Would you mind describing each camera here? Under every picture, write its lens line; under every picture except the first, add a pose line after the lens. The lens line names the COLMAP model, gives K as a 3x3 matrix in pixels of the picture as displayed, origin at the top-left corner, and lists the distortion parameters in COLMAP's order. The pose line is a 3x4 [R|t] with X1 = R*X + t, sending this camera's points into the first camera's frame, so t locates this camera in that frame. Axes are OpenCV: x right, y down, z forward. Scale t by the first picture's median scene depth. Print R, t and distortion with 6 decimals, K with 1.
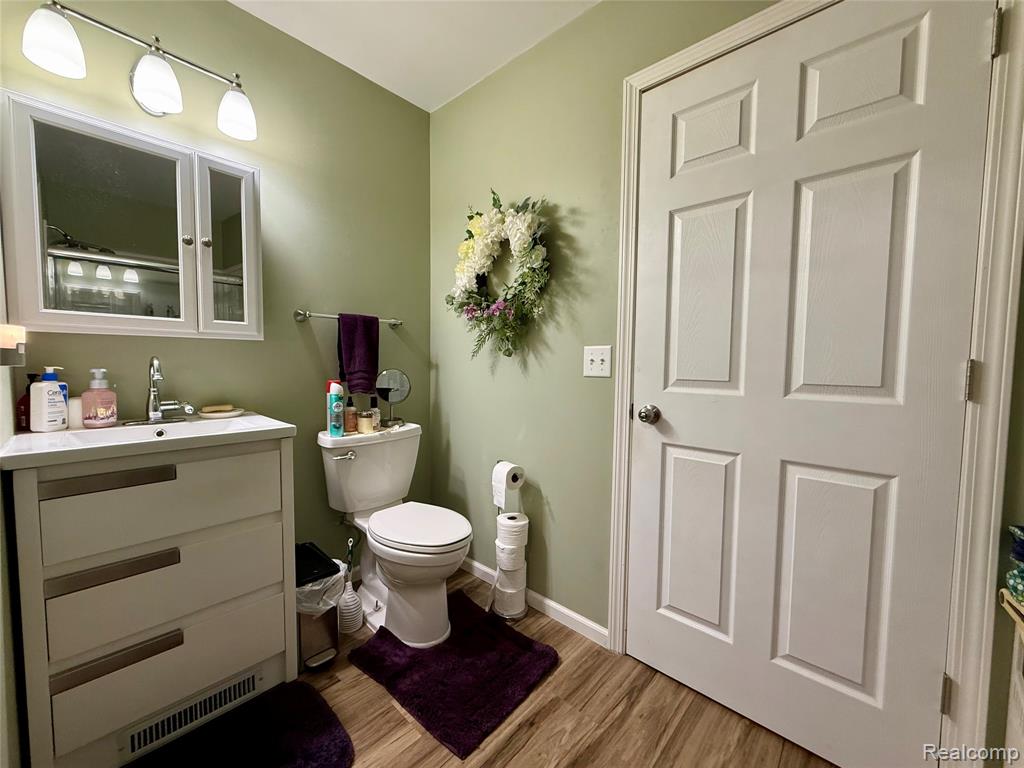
lens RADIAL K [[409.0, 0, 509.3], [0, 409.0, 384.8], [0, 0, 1]] dist [0.001342, -0.000004]
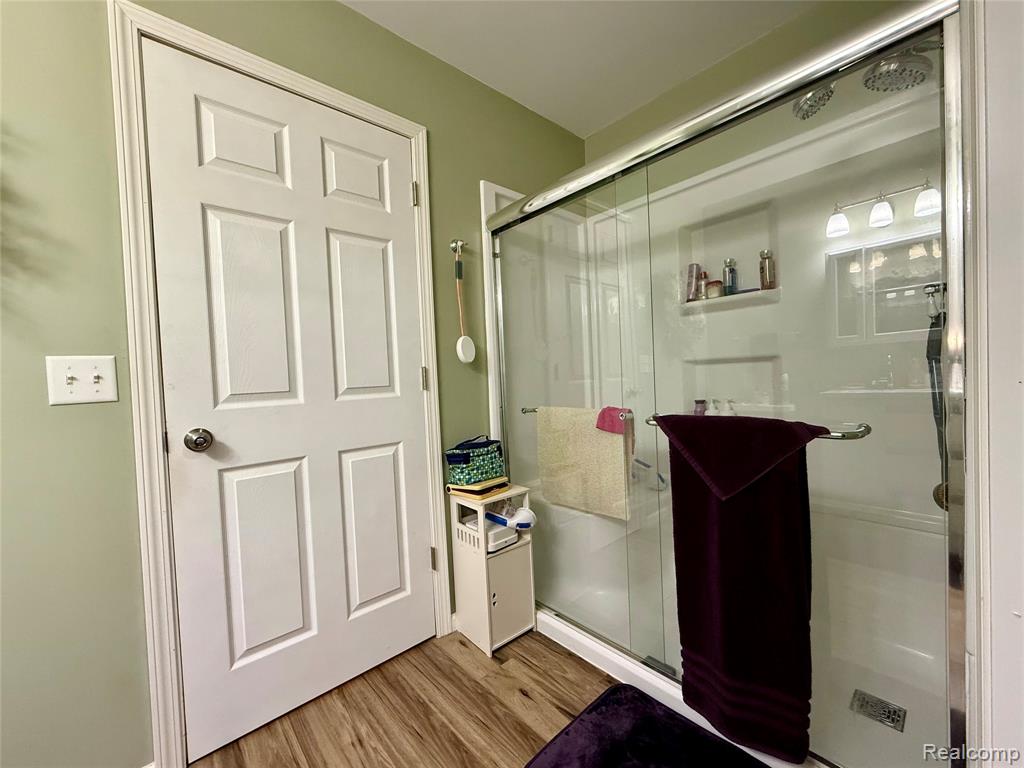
lens RADIAL K [[409.0, 0, 509.3], [0, 409.0, 384.8], [0, 0, 1]] dist [0.001342, -0.000004]
pose [[0.096440, -0.036665, 0.994663, -0.449703], [0.105949, 0.994022, 0.026369, 0.007108], [-0.989684, 0.102840, 0.099748, 0.320387]]
